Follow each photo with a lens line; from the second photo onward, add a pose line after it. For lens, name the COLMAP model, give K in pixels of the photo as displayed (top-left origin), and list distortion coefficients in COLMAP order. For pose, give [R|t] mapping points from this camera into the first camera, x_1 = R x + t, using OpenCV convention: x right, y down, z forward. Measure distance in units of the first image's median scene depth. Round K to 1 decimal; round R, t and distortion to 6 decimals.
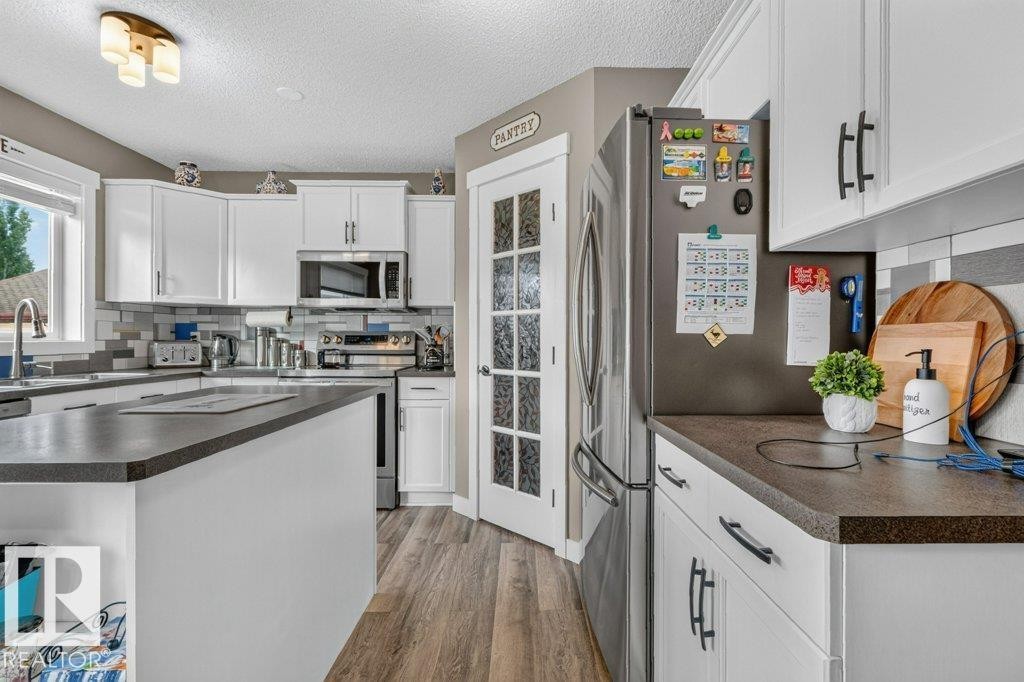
lens RADIAL K [[480.0, 0, 525.0], [0, 480.0, 342.8], [0, 0, 1]] dist [-0.000290, 0.000833]
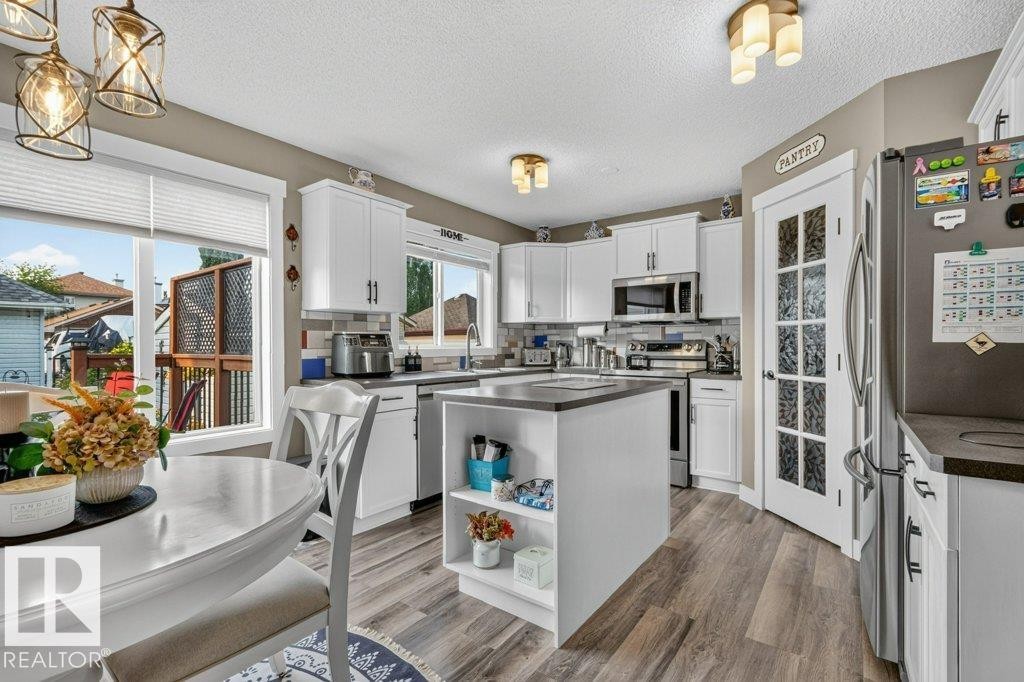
lens RADIAL K [[480.0, 0, 525.0], [0, 480.0, 342.8], [0, 0, 1]] dist [-0.000290, 0.000833]
pose [[0.822547, -0.004028, -0.568683, 0.083556], [-0.004242, 0.999904, -0.013219, 0.000350], [0.568681, 0.013286, 0.822451, -0.234783]]
